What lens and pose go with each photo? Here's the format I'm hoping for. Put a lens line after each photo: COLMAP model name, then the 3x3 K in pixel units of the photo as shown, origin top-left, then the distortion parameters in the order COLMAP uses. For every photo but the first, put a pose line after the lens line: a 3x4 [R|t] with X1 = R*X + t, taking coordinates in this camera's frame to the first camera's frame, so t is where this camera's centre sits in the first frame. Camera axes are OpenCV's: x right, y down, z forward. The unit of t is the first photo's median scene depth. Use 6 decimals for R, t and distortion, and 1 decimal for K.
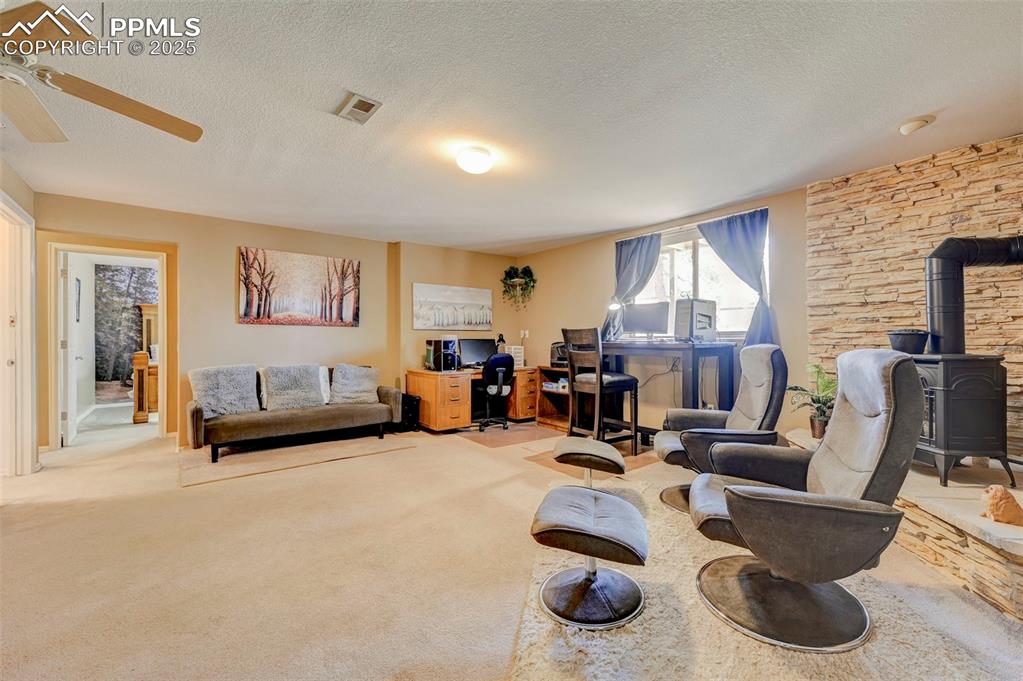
lens RADIAL K [[411.1, 0, 510.2], [0, 411.1, 338.3], [0, 0, 1]] dist [0.000217, 0.000143]
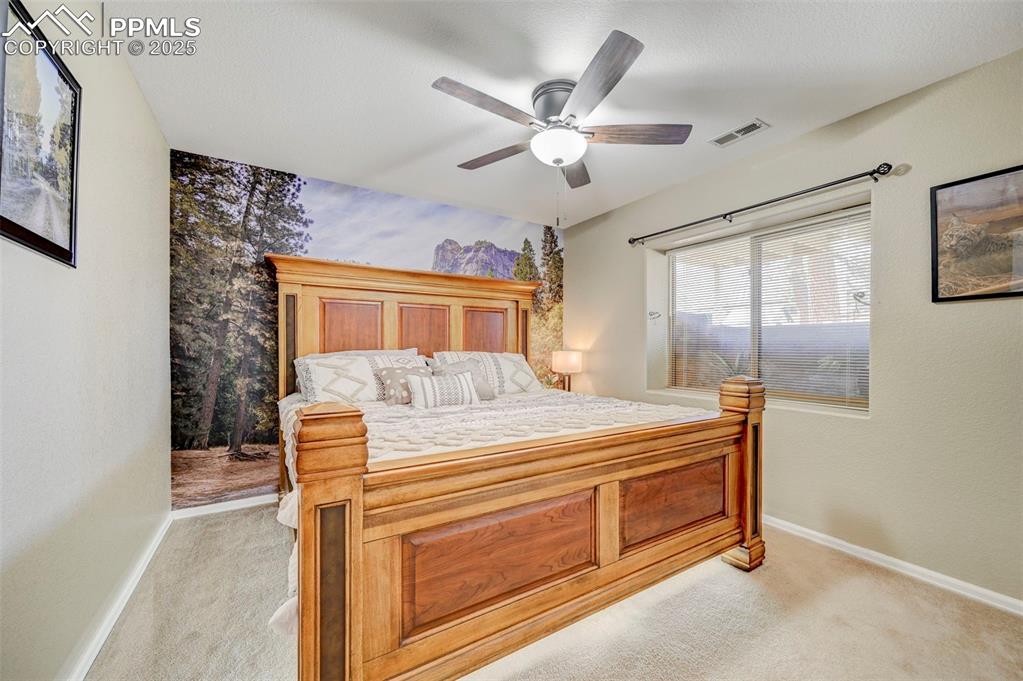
lens RADIAL K [[411.1, 0, 514.7], [0, 411.1, 343.8], [0, 0, 1]] dist [0.000217, 0.000143]
pose [[0.991451, 0.012249, -0.129907, -0.618945], [-0.010742, 0.999867, 0.012296, -0.005343], [0.130040, -0.010796, 0.991450, 0.638202]]
